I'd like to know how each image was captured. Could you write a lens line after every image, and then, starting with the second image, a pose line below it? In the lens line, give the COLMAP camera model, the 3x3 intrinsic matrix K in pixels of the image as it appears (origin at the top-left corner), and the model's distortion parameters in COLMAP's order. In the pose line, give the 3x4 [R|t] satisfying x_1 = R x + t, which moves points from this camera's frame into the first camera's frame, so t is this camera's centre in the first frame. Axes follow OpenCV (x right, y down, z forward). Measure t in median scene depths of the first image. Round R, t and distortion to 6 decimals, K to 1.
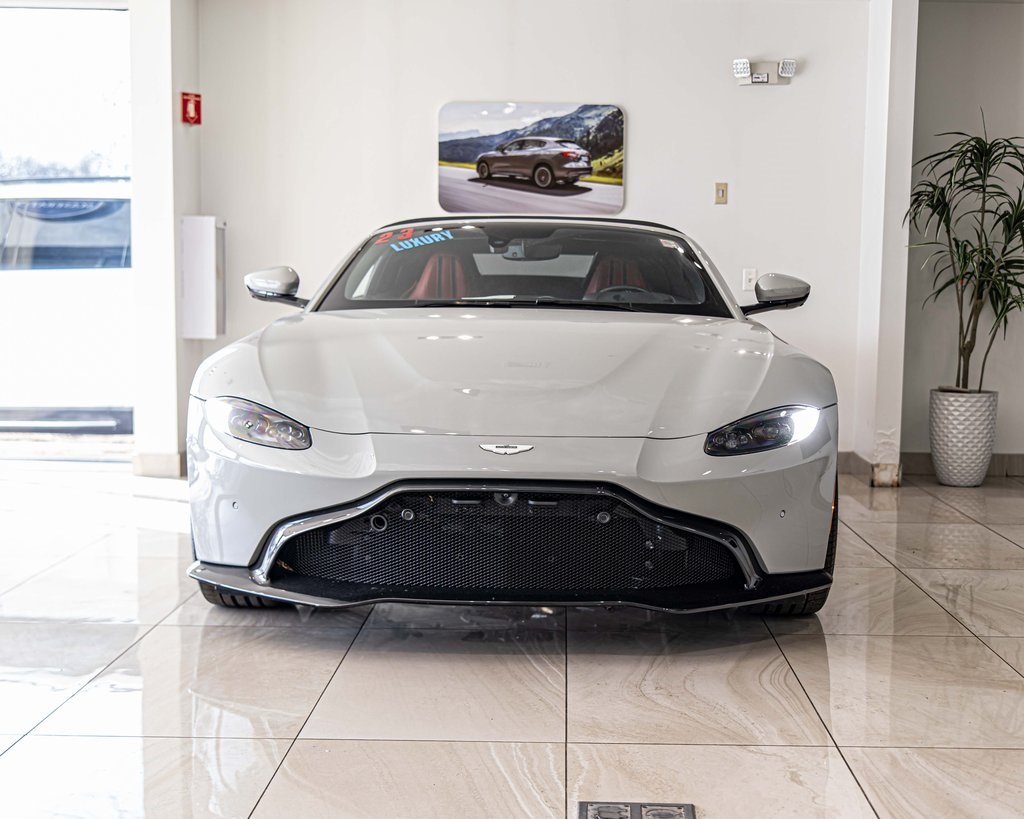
lens RADIAL K [[1528.2, 0, 514.5], [0, 1528.2, 417.6], [0, 0, 1]] dist [-0.008788, 0.000000]
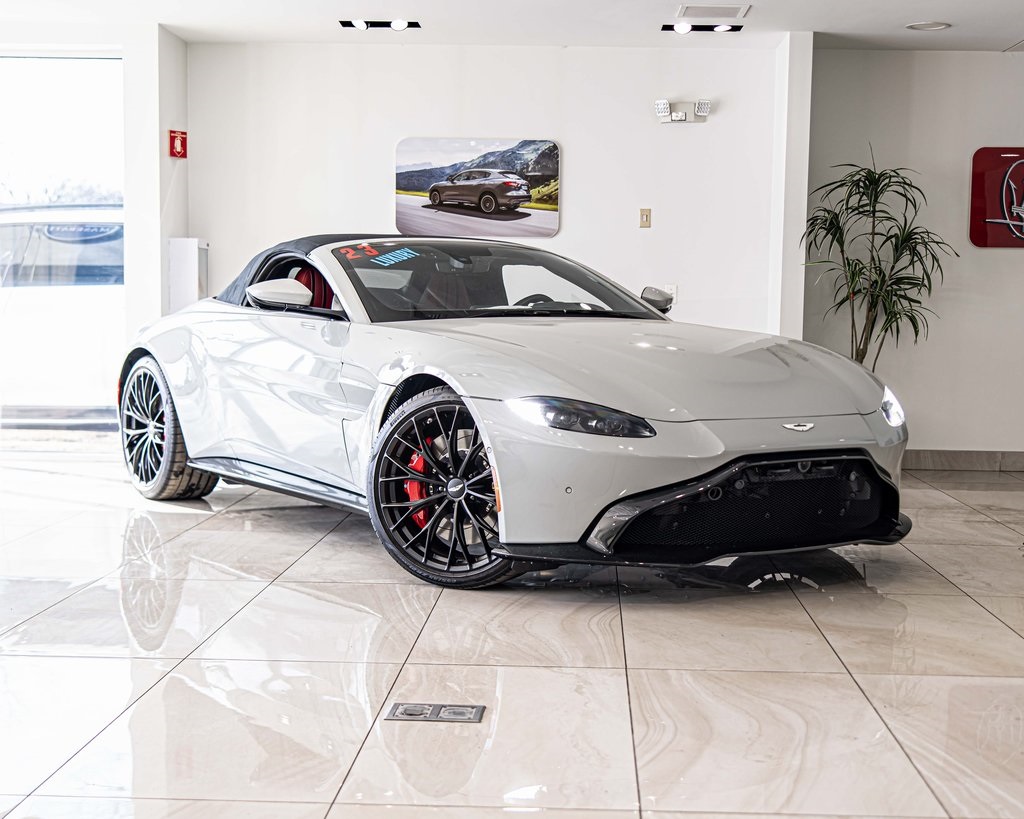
lens RADIAL K [[1451.4, 0, 519.8], [0, 1451.4, 405.9], [0, 0, 1]] dist [-0.004502, 0.000000]
pose [[0.999652, 0.003124, -0.026179, 0.071247], [-0.003613, 0.999820, -0.018643, 0.012695], [0.026116, 0.018731, 0.999483, -0.074731]]
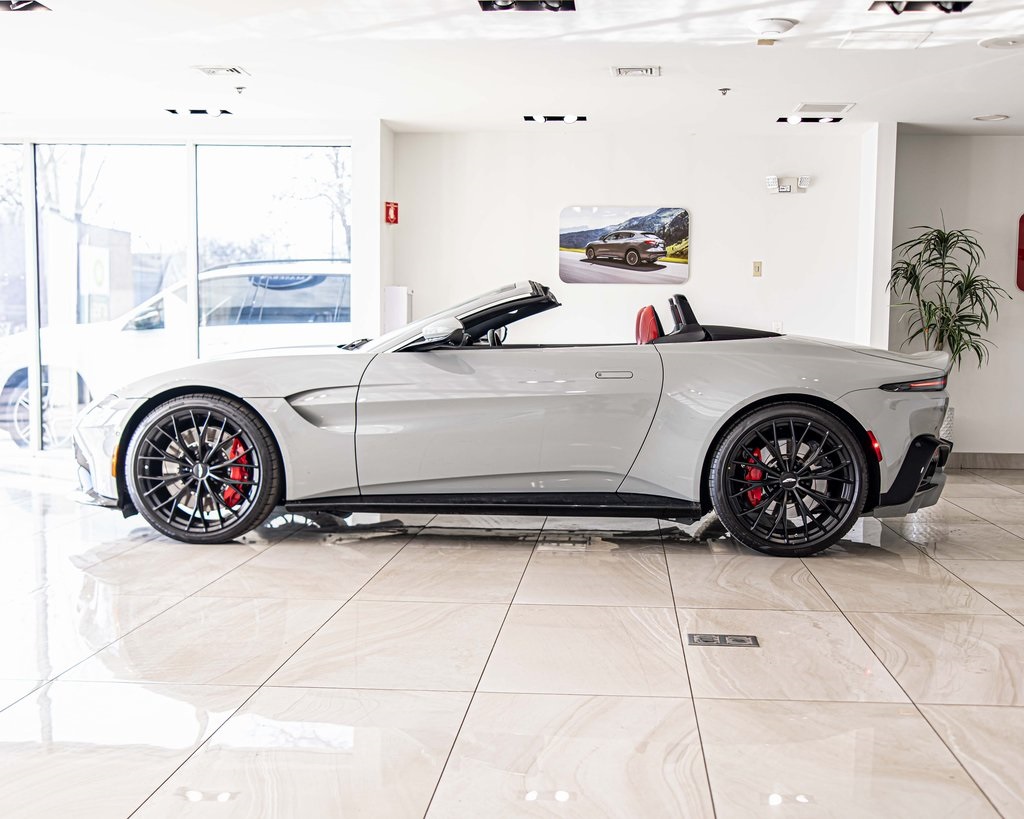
lens RADIAL K [[1222.9, 0, 507.7], [0, 1222.9, 419.2], [0, 0, 1]] dist [-0.021298, 0.000000]
pose [[0.998425, 0.002316, -0.056056, -0.033537], [-0.003367, 0.999820, -0.018670, 0.015788], [0.056002, 0.018829, 0.998253, -0.151749]]
